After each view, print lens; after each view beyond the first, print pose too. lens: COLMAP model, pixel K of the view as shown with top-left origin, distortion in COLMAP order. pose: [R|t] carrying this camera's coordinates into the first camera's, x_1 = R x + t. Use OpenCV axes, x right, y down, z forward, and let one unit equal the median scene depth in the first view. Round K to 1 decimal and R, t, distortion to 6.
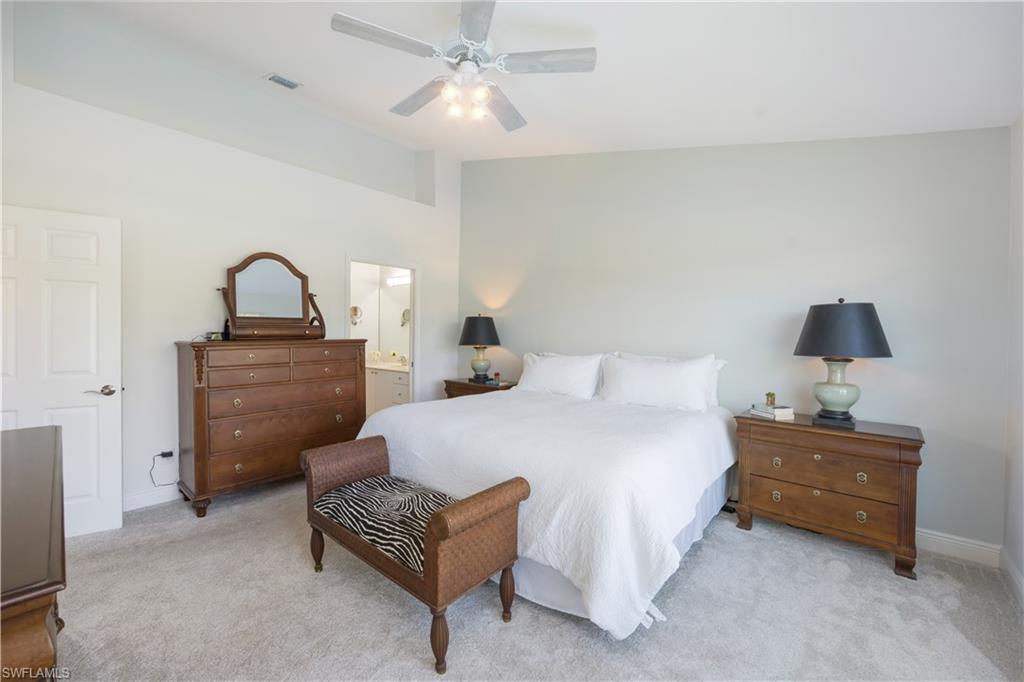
lens RADIAL K [[408.4, 0, 507.9], [0, 408.4, 339.3], [0, 0, 1]] dist [-0.005815, 0.000533]
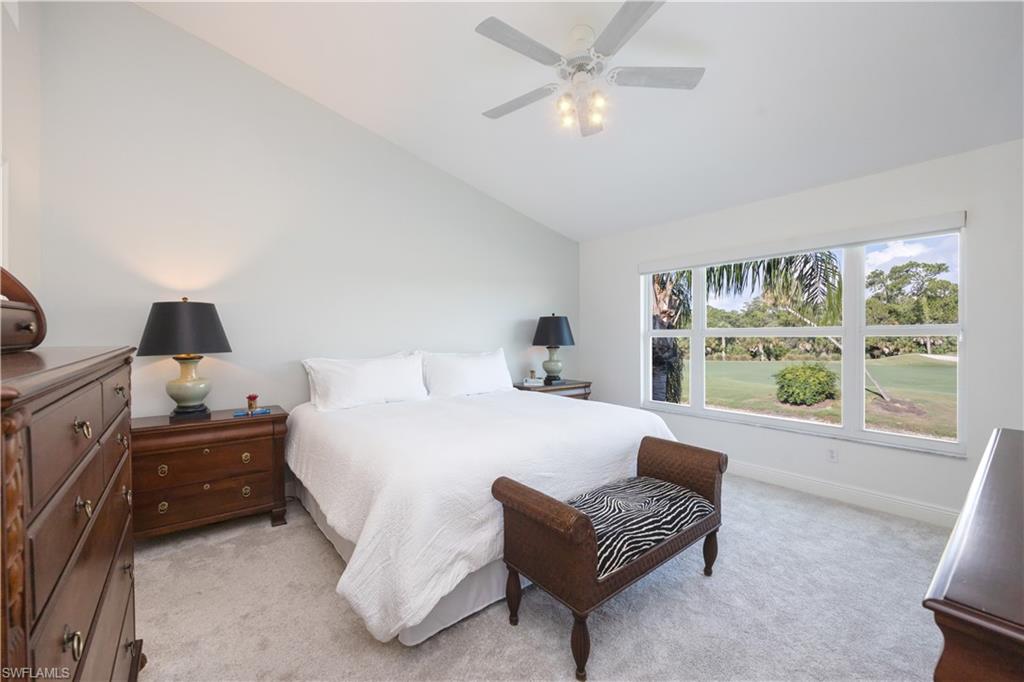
lens RADIAL K [[408.4, 0, 509.2], [0, 408.4, 336.7], [0, 0, 1]] dist [-0.005815, 0.000533]
pose [[0.169805, -0.014111, 0.985377, -1.020564], [0.007887, 0.999885, 0.012960, -0.022775], [-0.985446, 0.005571, 0.169897, 0.871709]]
